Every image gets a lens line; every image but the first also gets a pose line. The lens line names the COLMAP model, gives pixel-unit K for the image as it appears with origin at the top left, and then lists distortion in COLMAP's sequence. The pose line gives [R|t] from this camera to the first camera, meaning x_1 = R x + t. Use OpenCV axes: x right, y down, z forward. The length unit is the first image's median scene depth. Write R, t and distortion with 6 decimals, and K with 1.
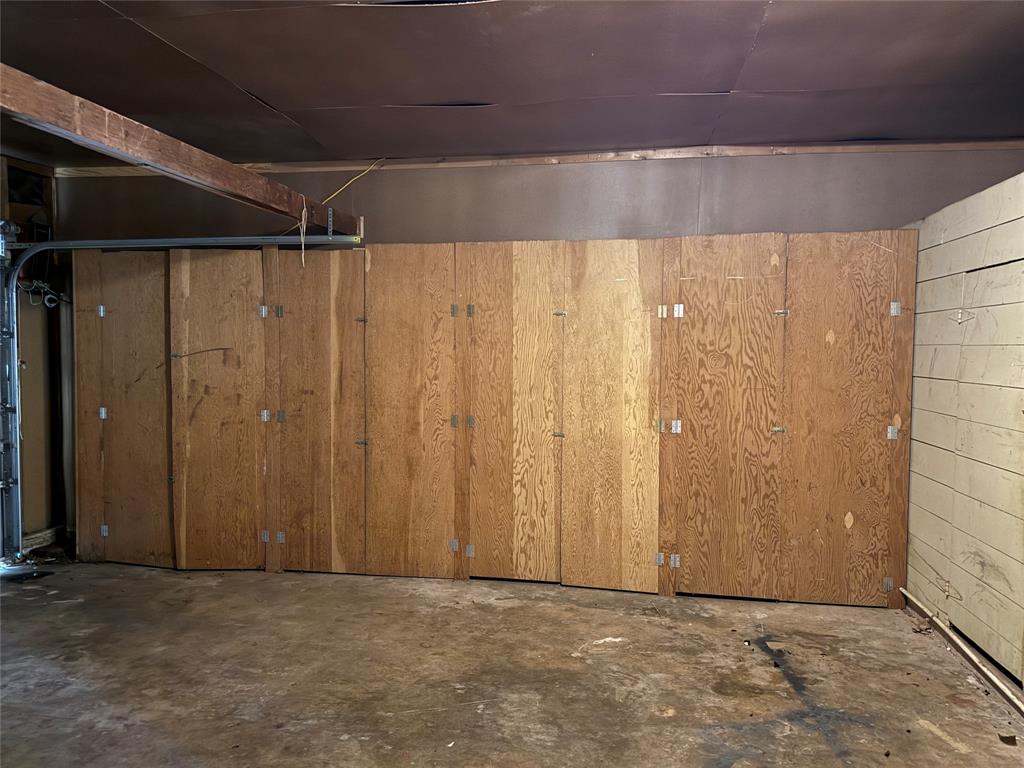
lens RADIAL K [[727.6, 0, 512.8], [0, 727.6, 382.7], [0, 0, 1]] dist [0.071603, -0.086939]
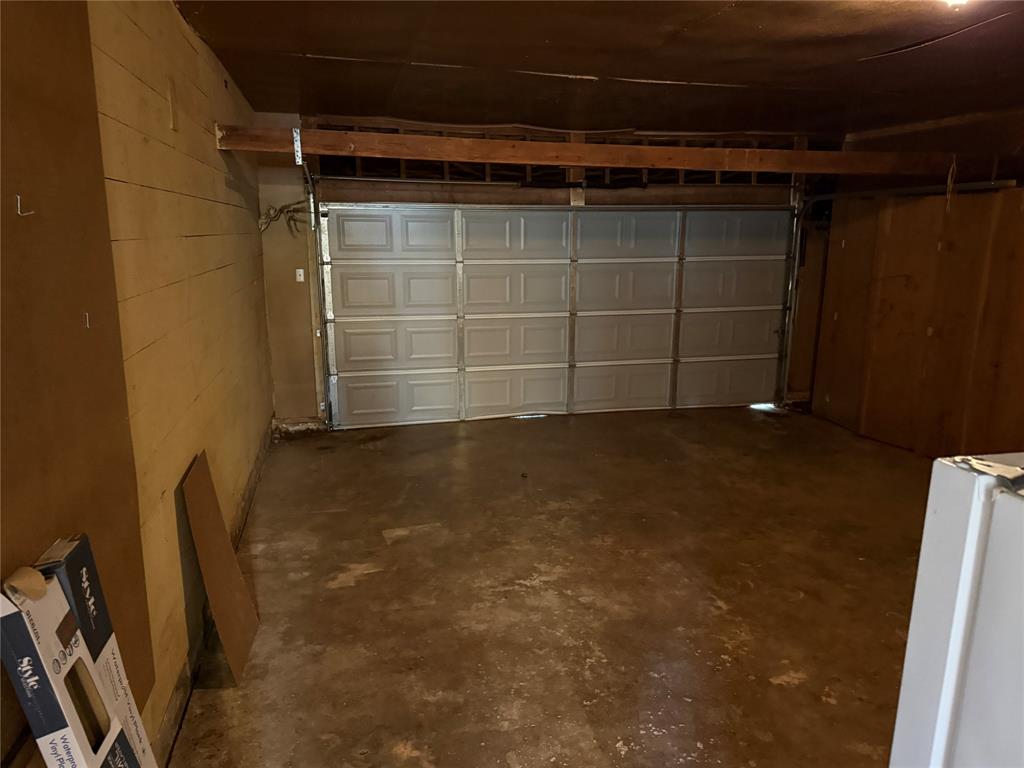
lens RADIAL K [[727.6, 0, 514.3], [0, 727.6, 385.3], [0, 0, 1]] dist [0.071603, -0.086939]
pose [[0.387529, 0.183091, -0.903493, 0.662272], [-0.050672, 0.982827, 0.177434, -0.063941], [0.920464, -0.022979, 0.390152, -0.166929]]
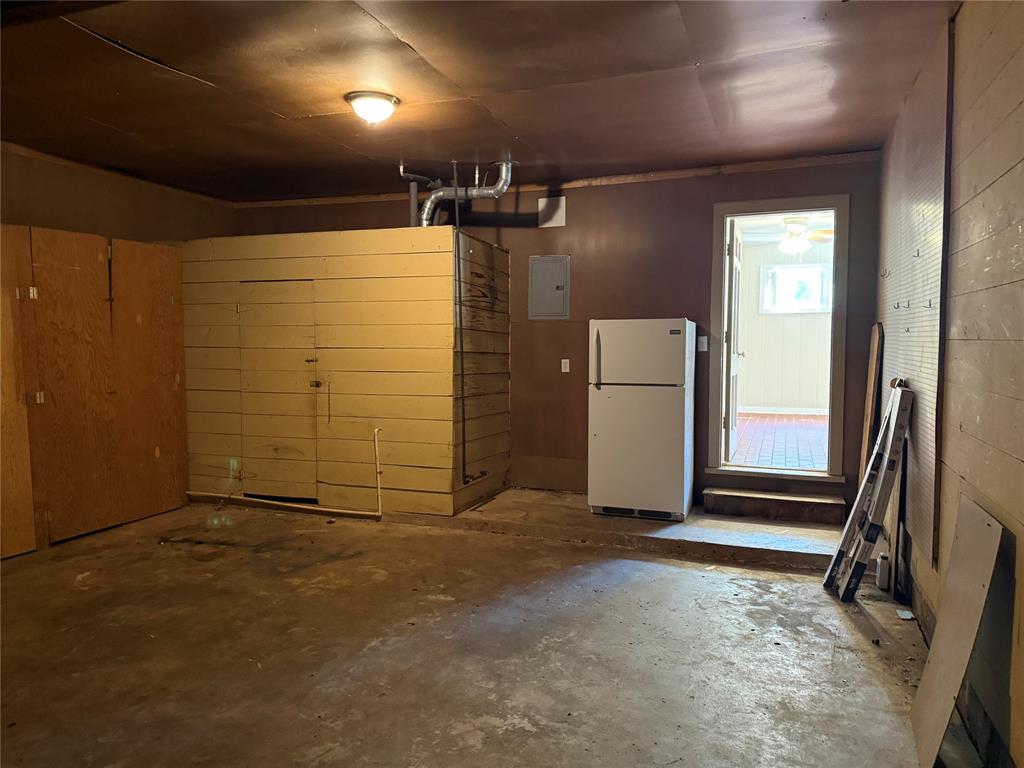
lens RADIAL K [[727.6, 0, 512.2], [0, 727.6, 381.9], [0, 0, 1]] dist [0.071603, -0.086939]
pose [[0.184495, -0.069461, 0.980376, -0.757989], [0.047854, 0.996951, 0.061630, 0.001470], [-0.981668, 0.035544, 0.187257, 0.082478]]
